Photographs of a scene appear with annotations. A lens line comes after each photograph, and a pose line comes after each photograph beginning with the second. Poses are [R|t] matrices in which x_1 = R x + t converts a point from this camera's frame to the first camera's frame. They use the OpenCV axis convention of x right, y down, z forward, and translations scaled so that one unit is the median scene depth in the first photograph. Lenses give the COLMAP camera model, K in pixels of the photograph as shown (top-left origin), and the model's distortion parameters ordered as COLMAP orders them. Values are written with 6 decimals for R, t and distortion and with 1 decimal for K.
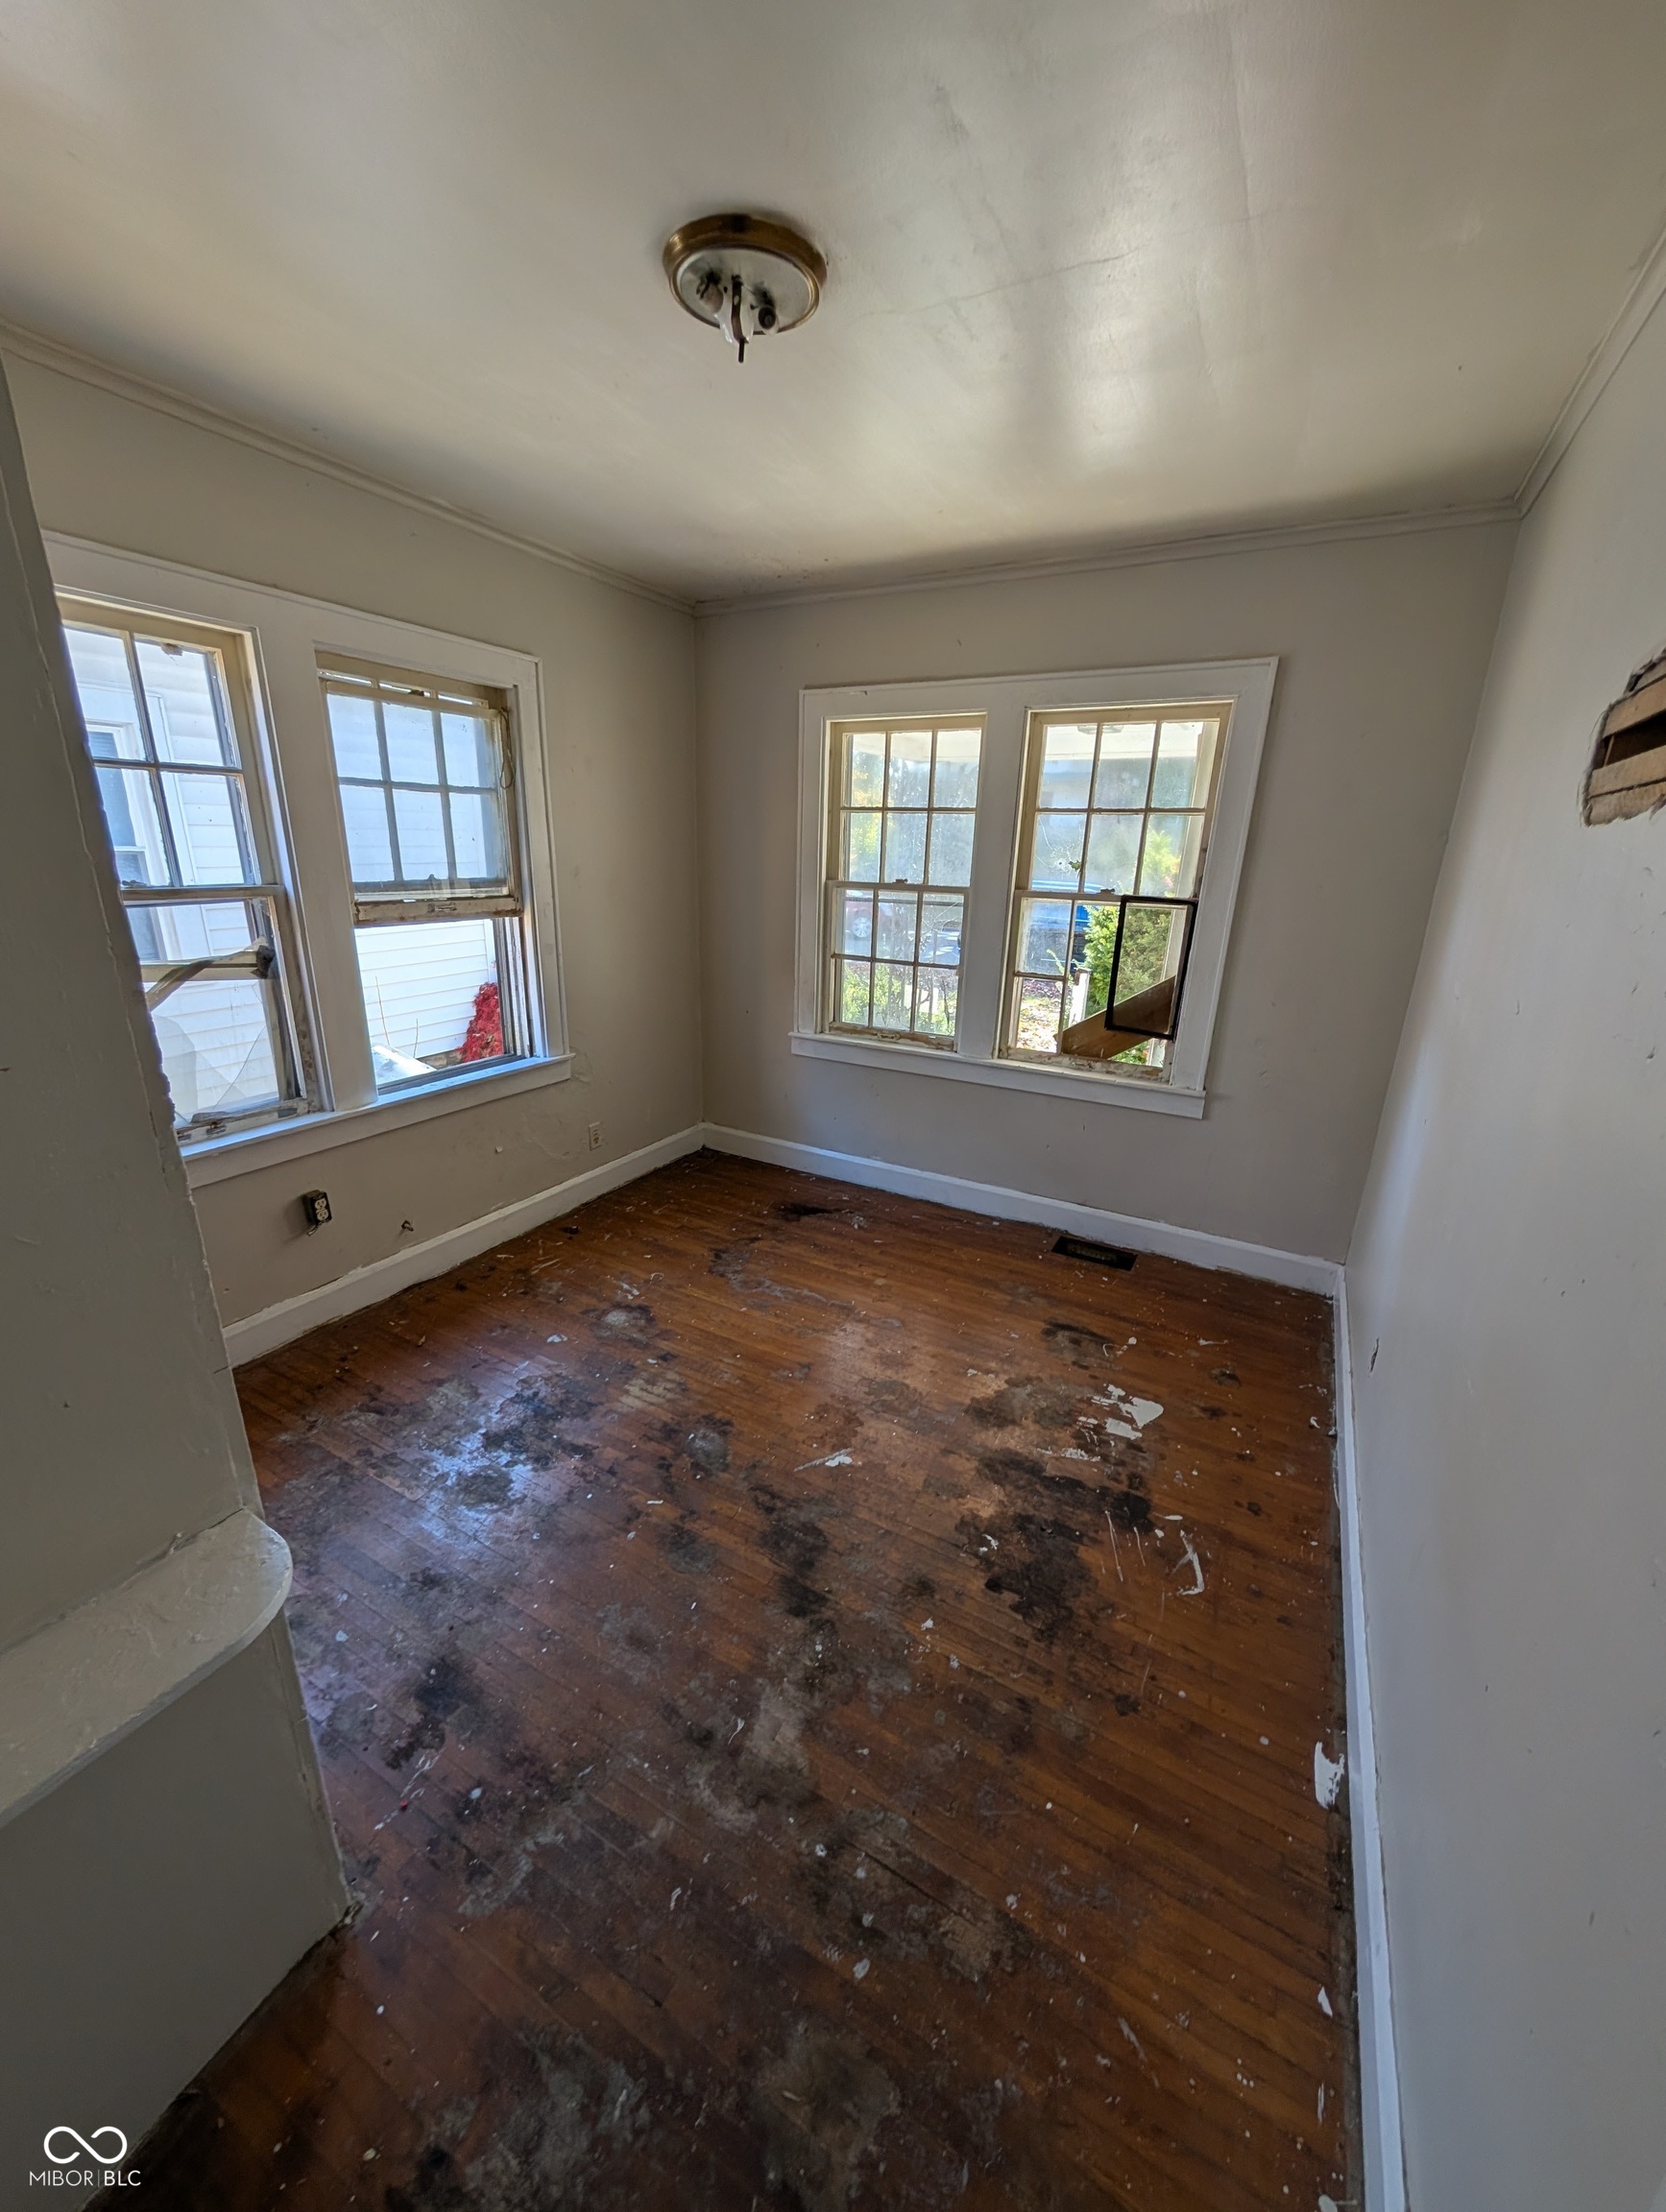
lens RADIAL K [[836.8, 0, 829.6], [0, 836.8, 1102.1], [0, 0, 1]] dist [0.002331, 0.000127]
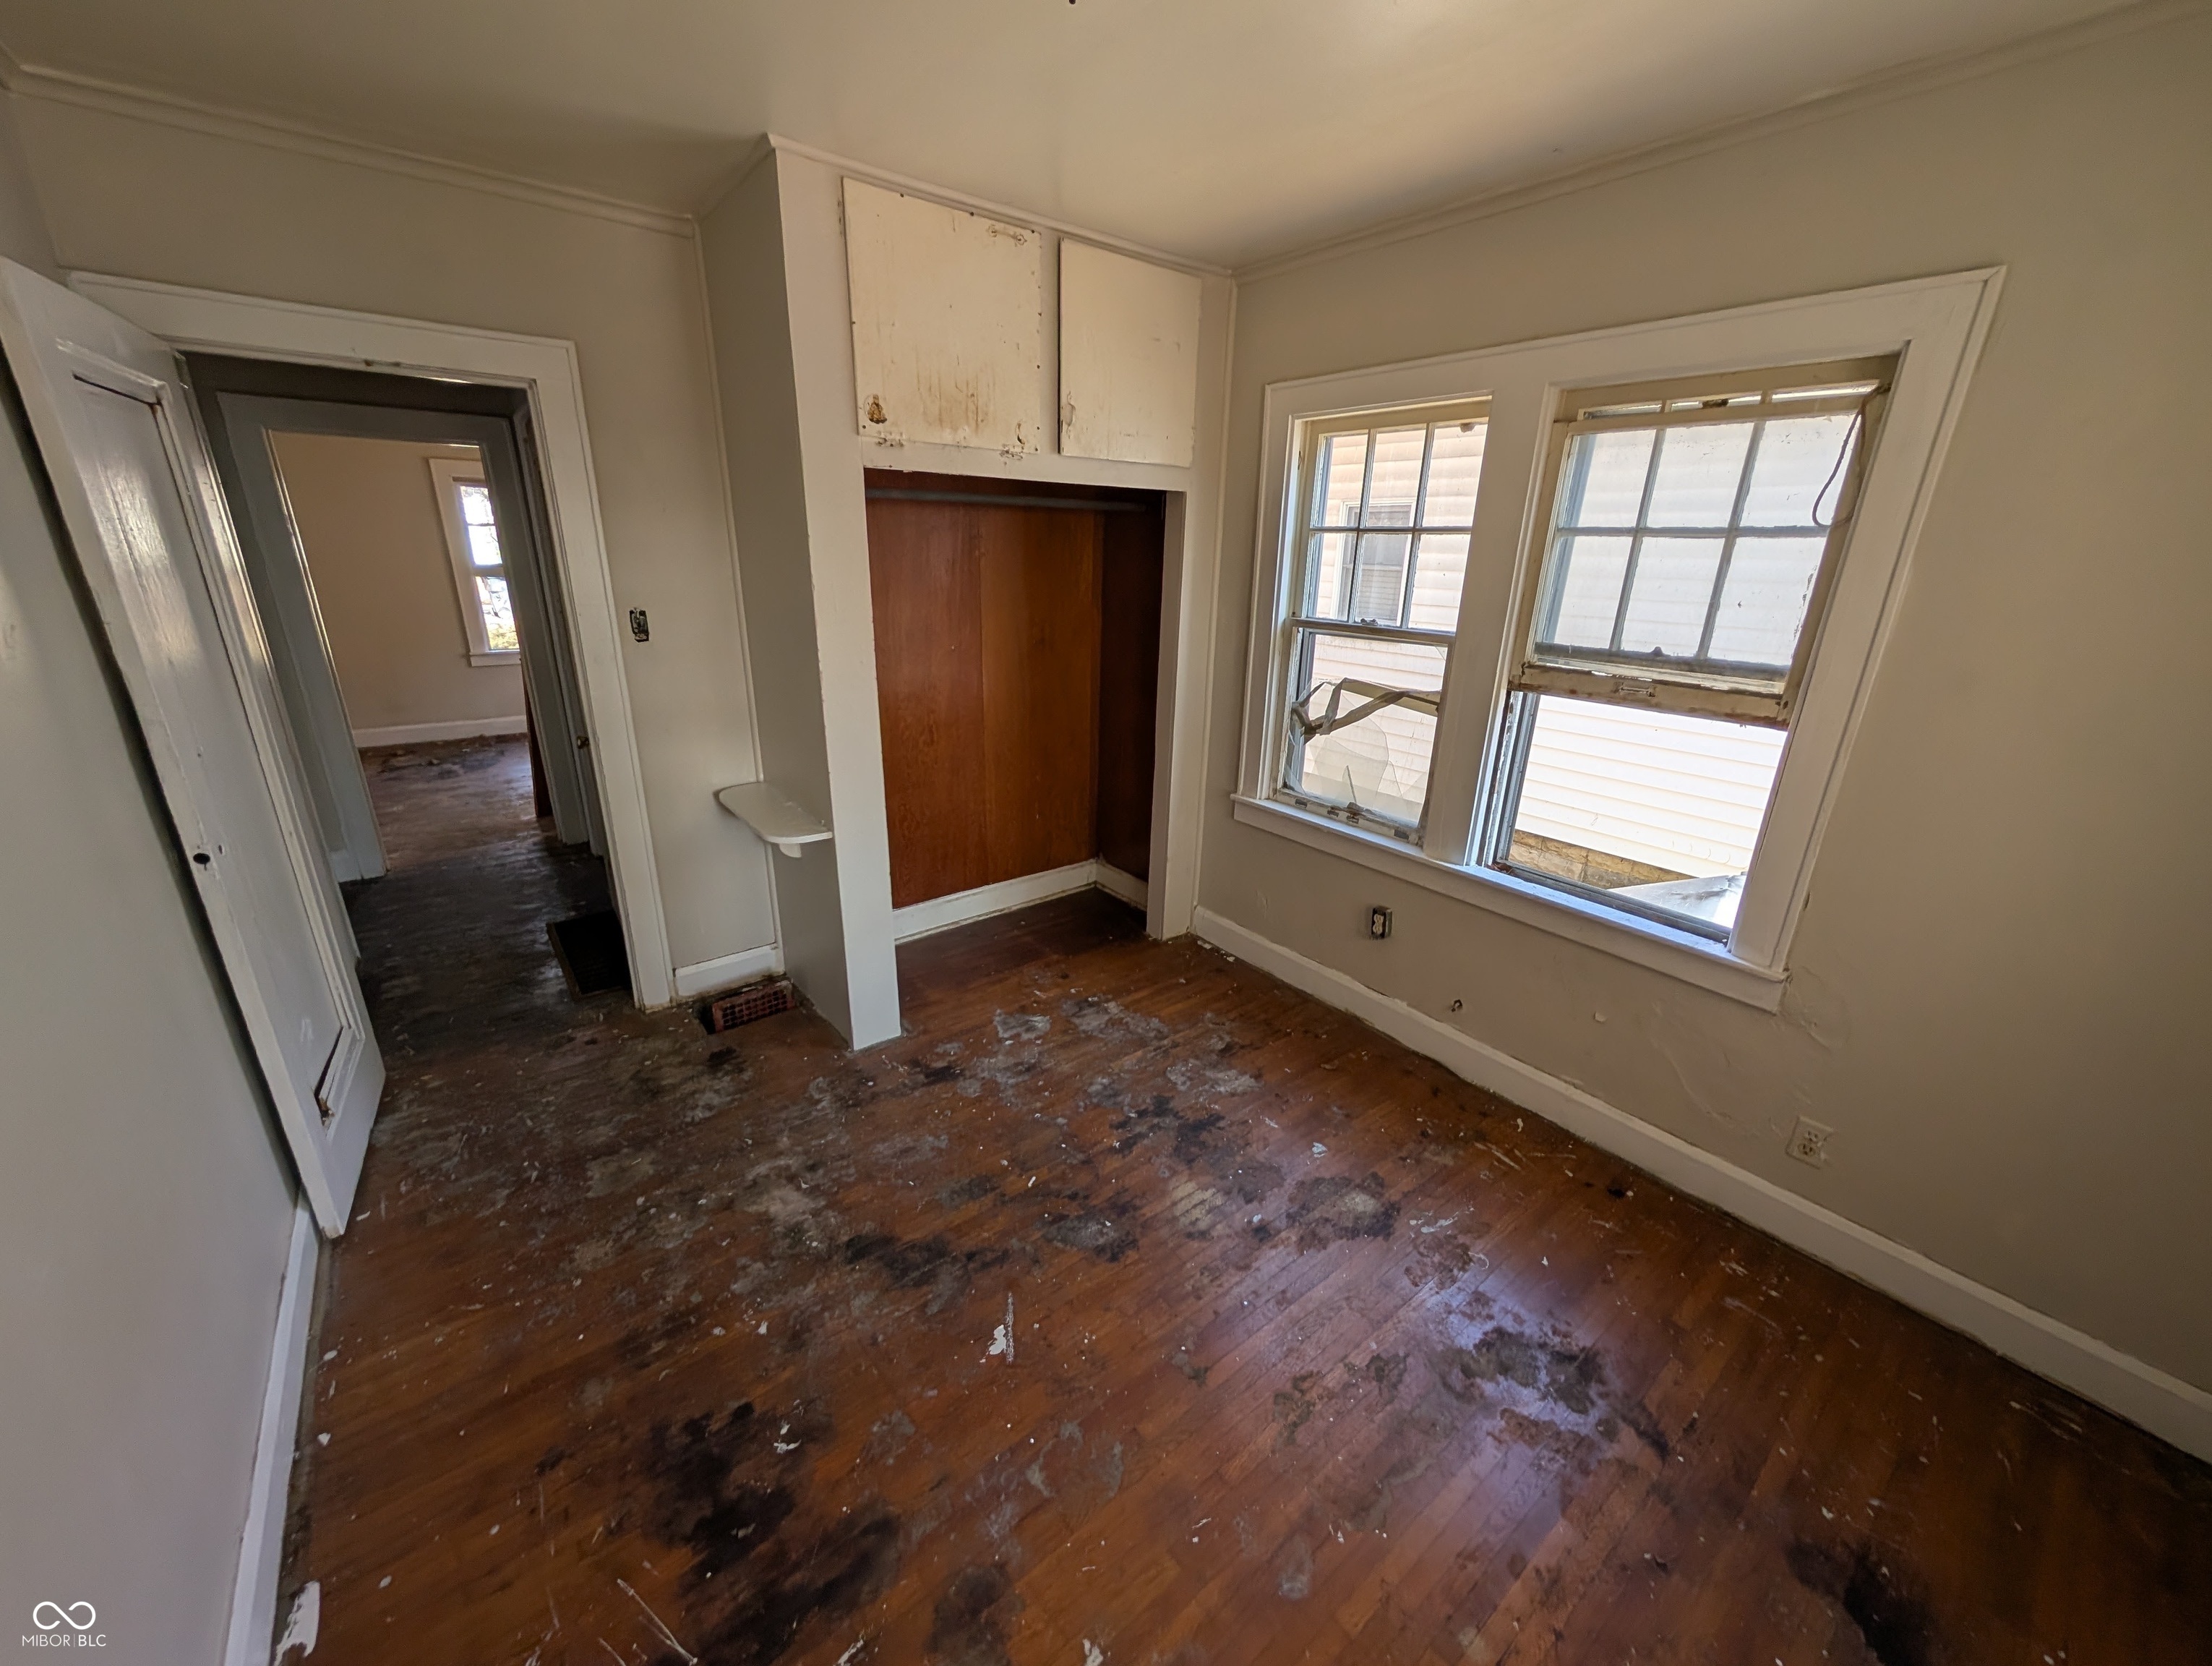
lens RADIAL K [[836.8, 0, 1103.0], [0, 836.8, 830.2], [0, 0, 1]] dist [0.002331, 0.000127]
pose [[-0.384187, 0.260990, -0.885598, 0.497373], [-0.311901, 0.866130, 0.390561, -0.309584], [0.868975, 0.426267, -0.251353, 0.952404]]
